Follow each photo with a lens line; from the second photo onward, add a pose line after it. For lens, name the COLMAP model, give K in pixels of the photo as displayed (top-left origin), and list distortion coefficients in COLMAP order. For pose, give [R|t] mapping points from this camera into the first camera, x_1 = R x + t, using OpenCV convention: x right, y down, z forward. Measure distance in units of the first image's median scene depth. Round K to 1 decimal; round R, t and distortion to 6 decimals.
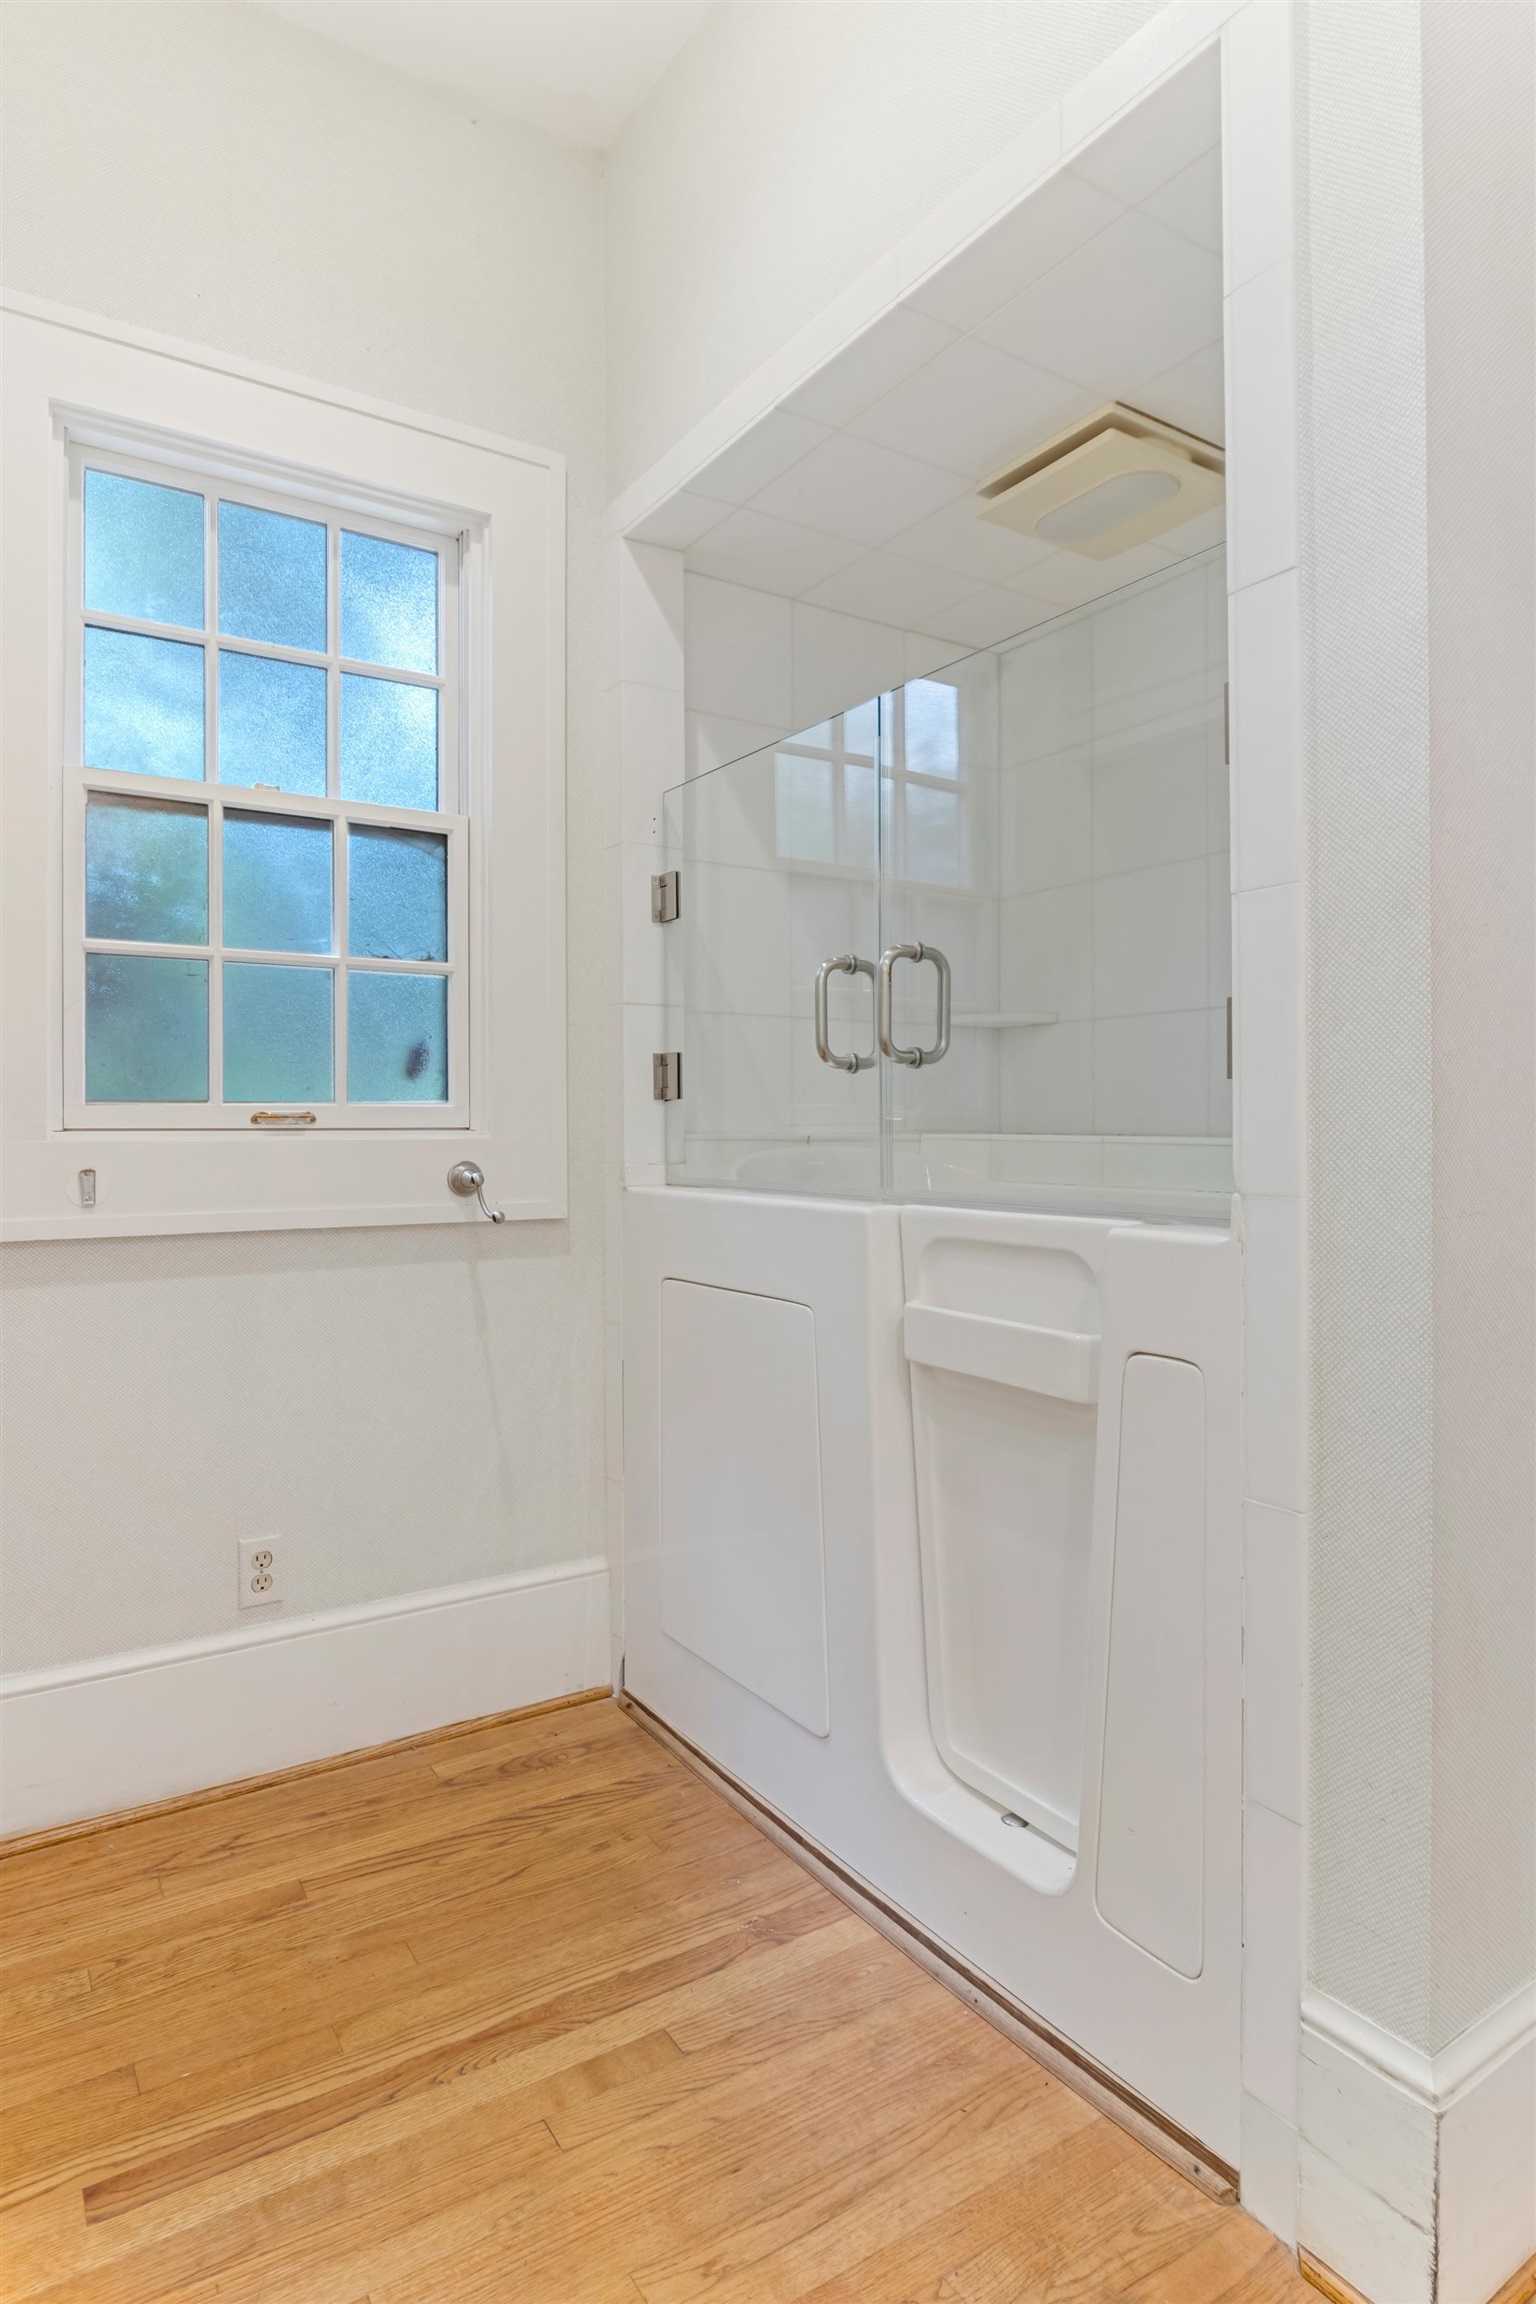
lens RADIAL K [[1290.4, 0, 777.7], [0, 1290.4, 1130.7], [0, 0, 1]] dist [-0.013423, -0.000551]
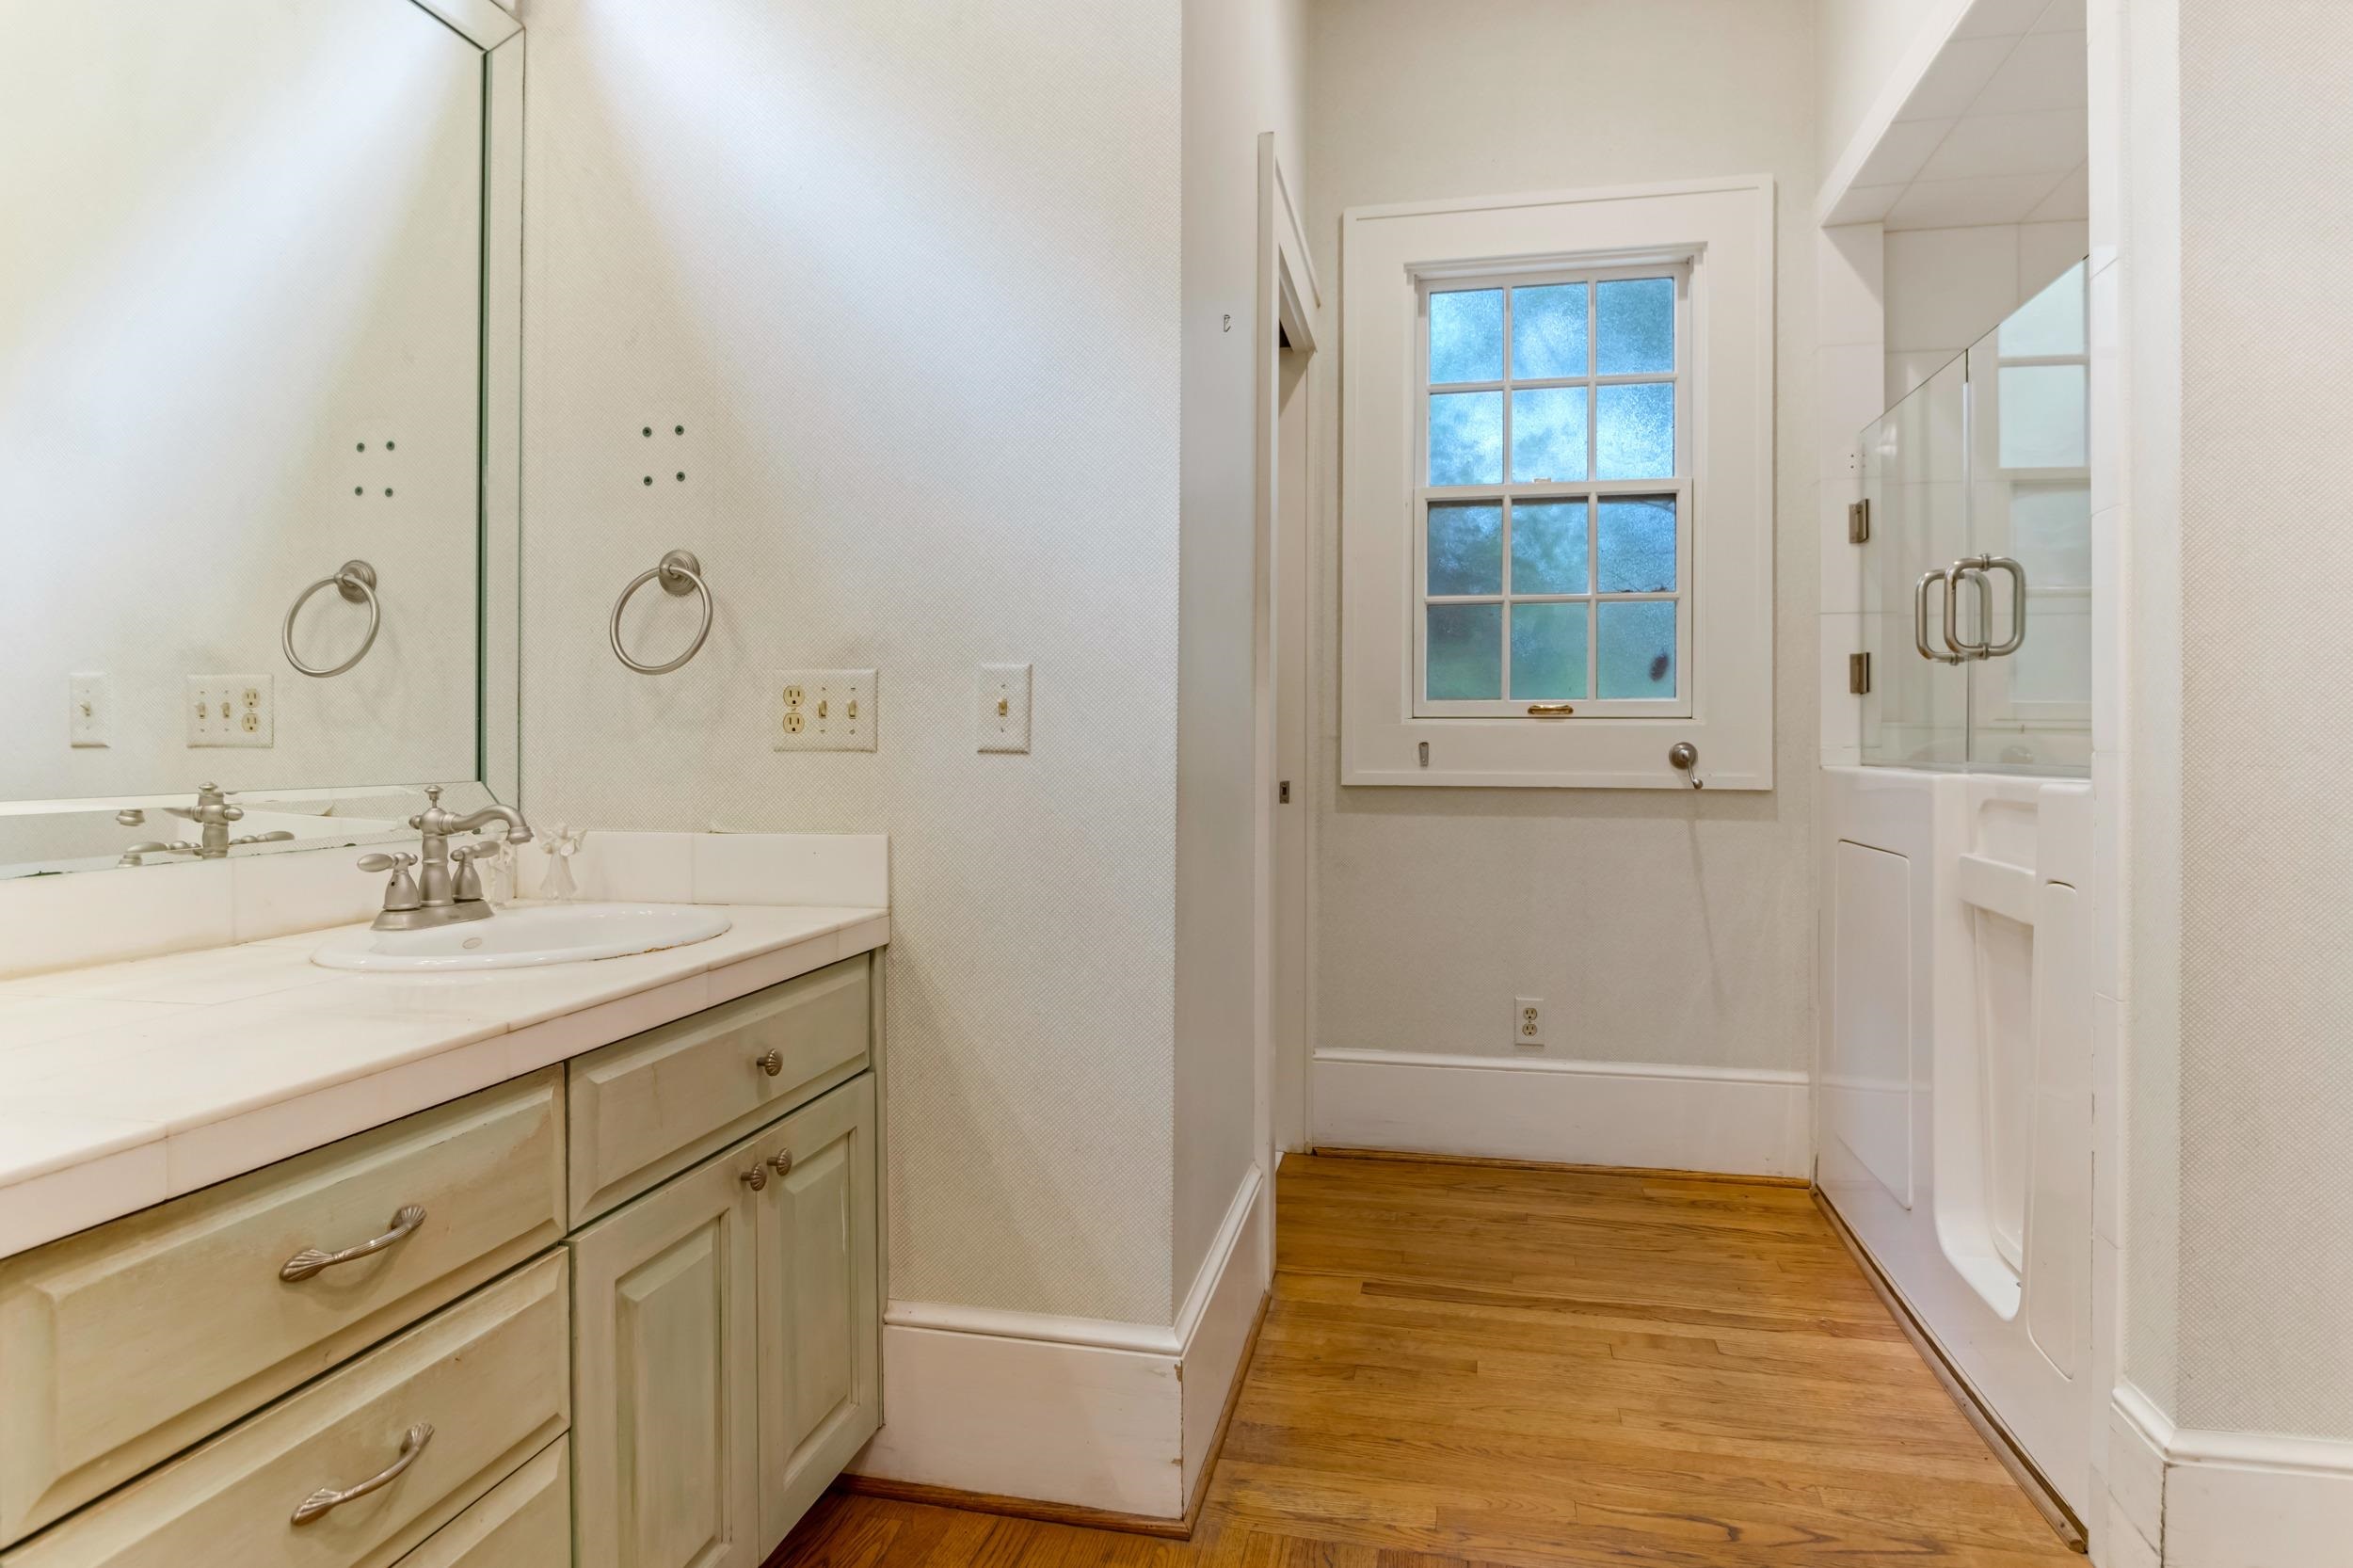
lens RADIAL K [[1317.8, 0, 1178.8], [0, 1317.8, 772.6], [0, 0, 1]] dist [-0.013423, -0.000551]
pose [[0.695611, 0.024399, -0.718004, 0.408675], [-0.008185, 0.999627, 0.026039, 0.026951], [0.718372, -0.012237, 0.695552, -0.338231]]
